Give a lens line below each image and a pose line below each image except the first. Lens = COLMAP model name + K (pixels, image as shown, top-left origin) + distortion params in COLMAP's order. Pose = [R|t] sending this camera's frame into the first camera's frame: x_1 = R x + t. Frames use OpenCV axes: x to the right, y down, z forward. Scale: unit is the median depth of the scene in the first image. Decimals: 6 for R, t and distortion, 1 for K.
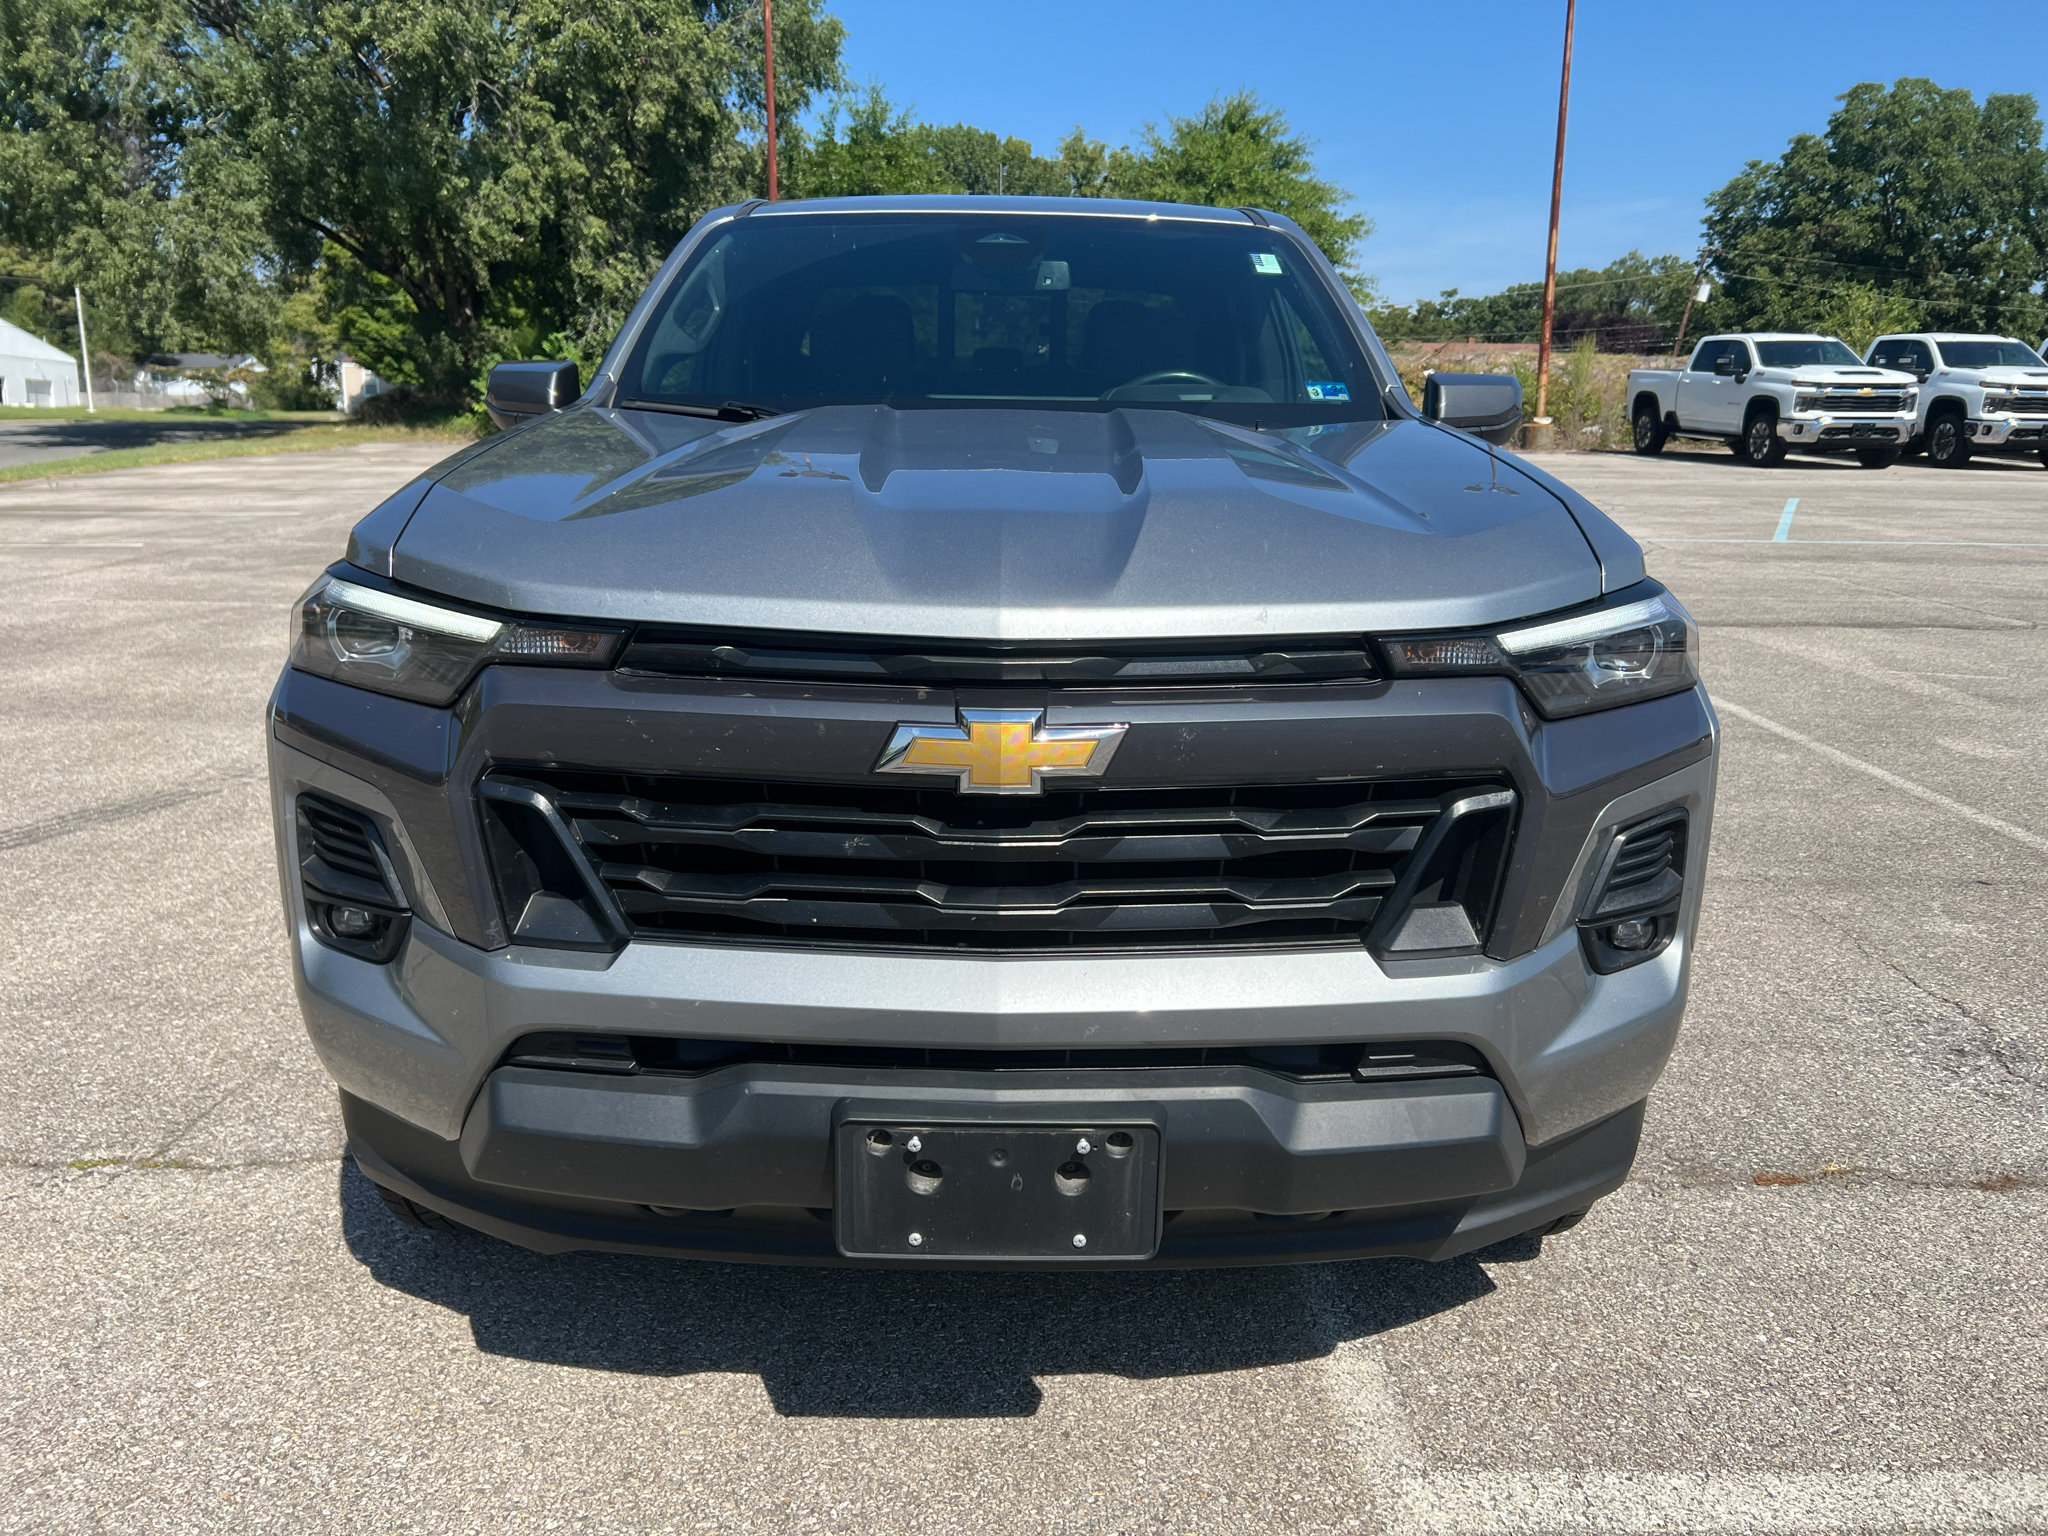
lens RADIAL K [[1565.1, 0, 1019.1], [0, 1565.1, 739.2], [0, 0, 1]] dist [0.049714, -0.056293]
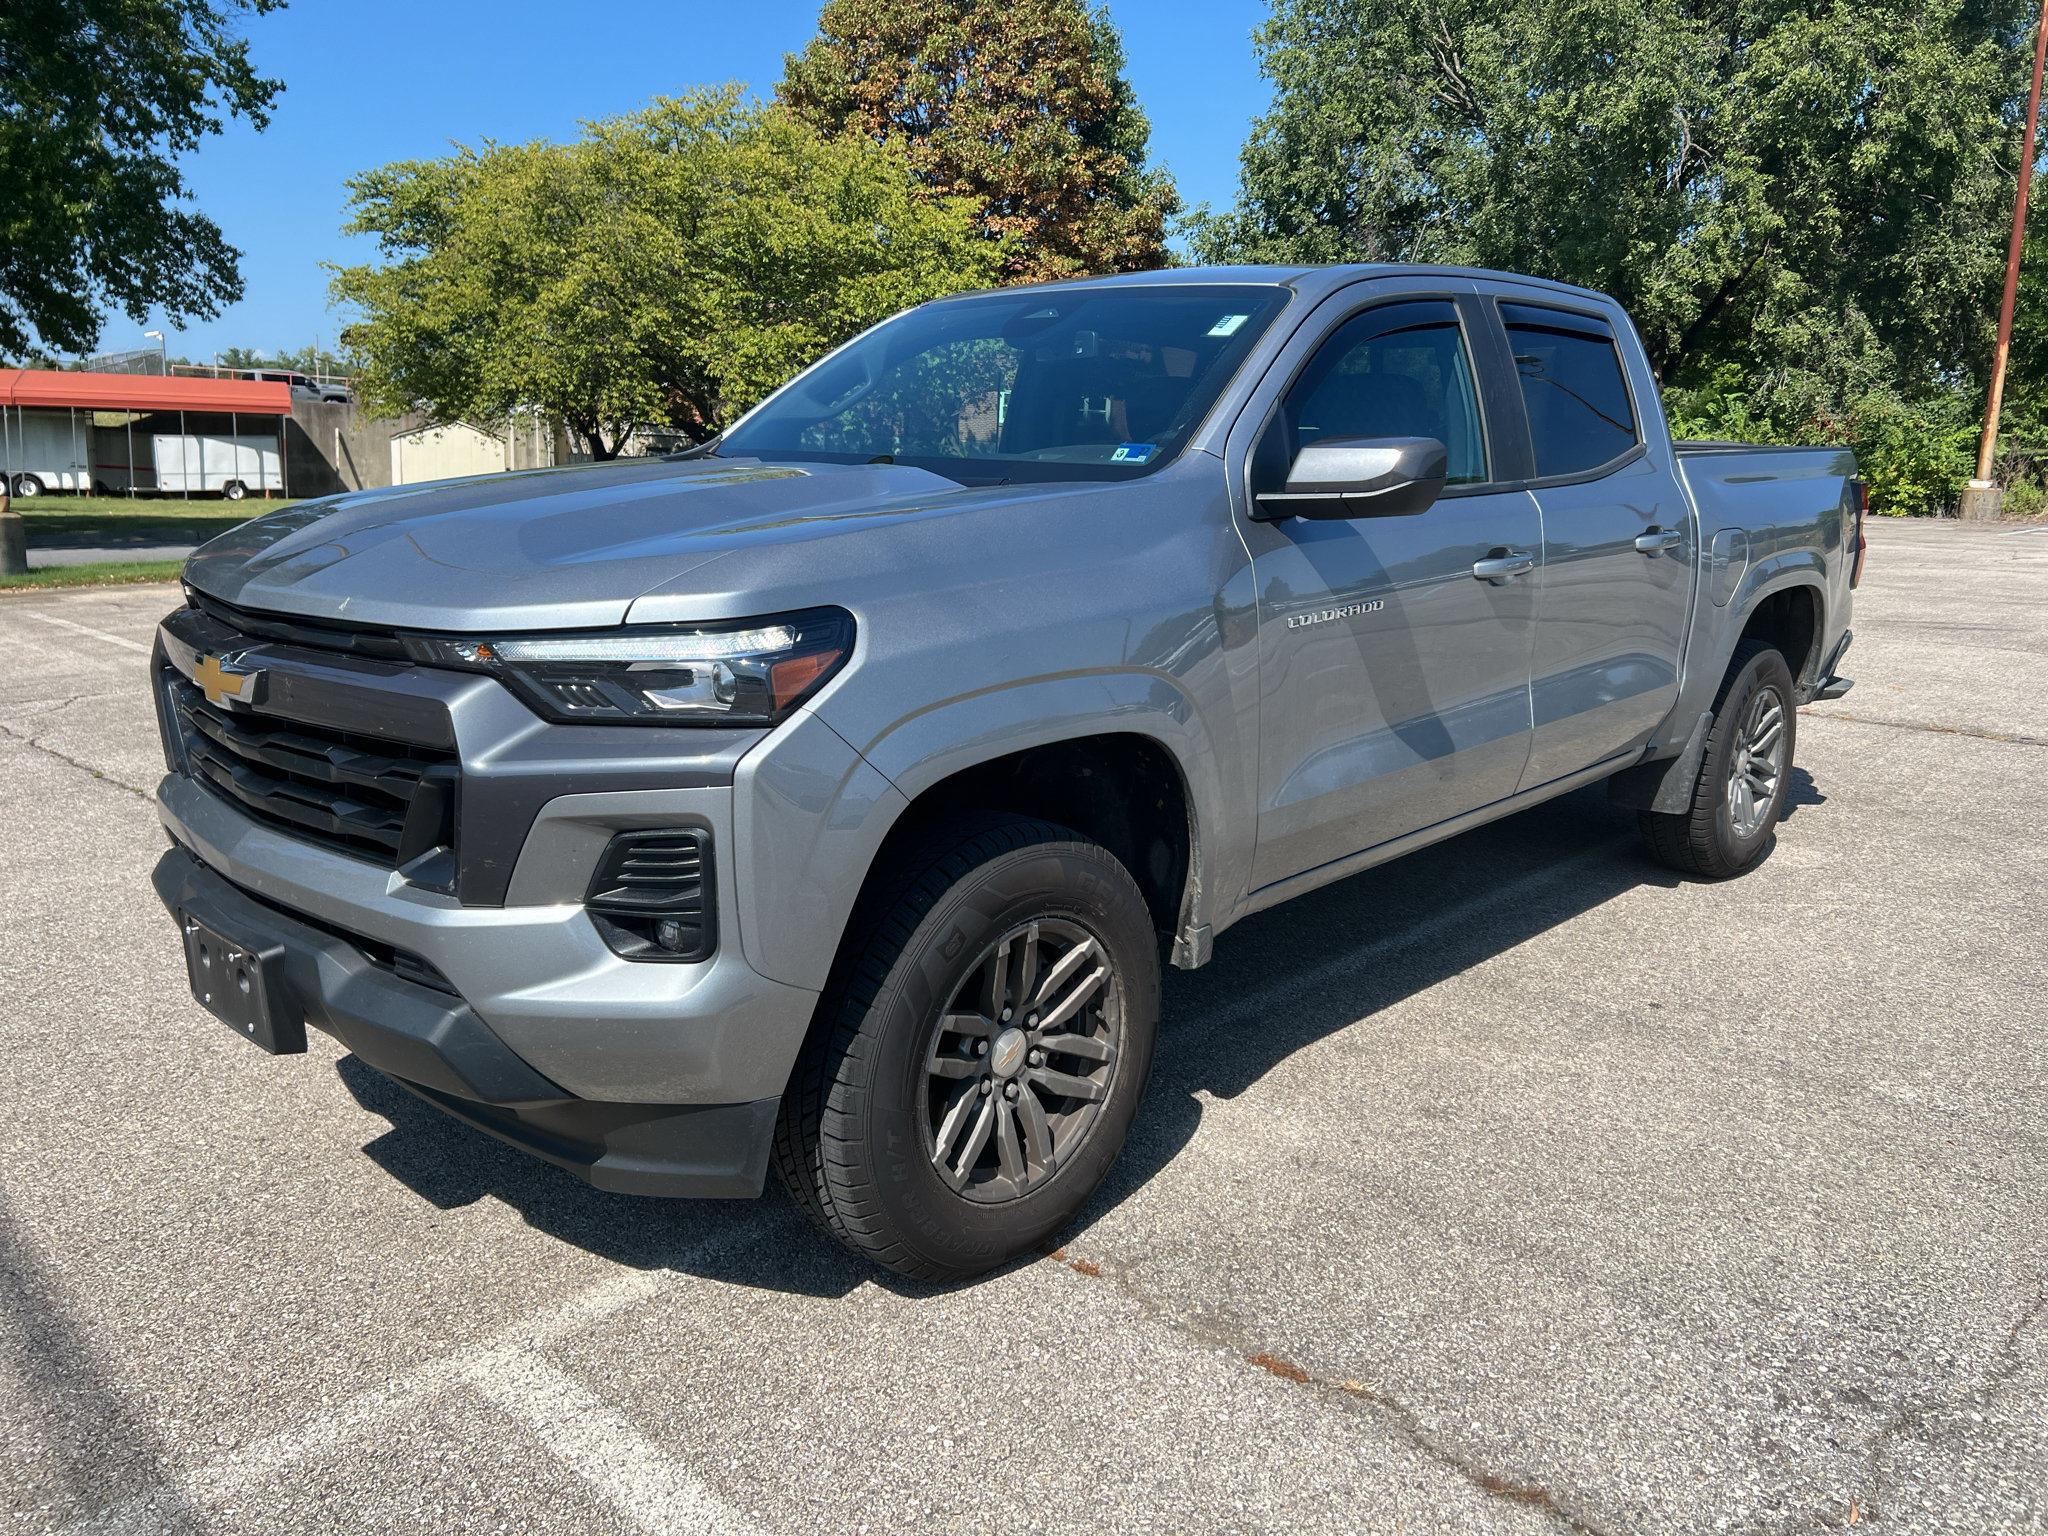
lens RADIAL K [[1565.1, 0, 1019.1], [0, 1565.1, 739.2], [0, 0, 1]] dist [0.049714, -0.056293]
pose [[0.710167, 0.134758, -0.691016, 0.098657], [-0.160863, 0.986605, 0.027081, -0.006288], [0.685409, 0.091926, 0.722332, 0.026816]]
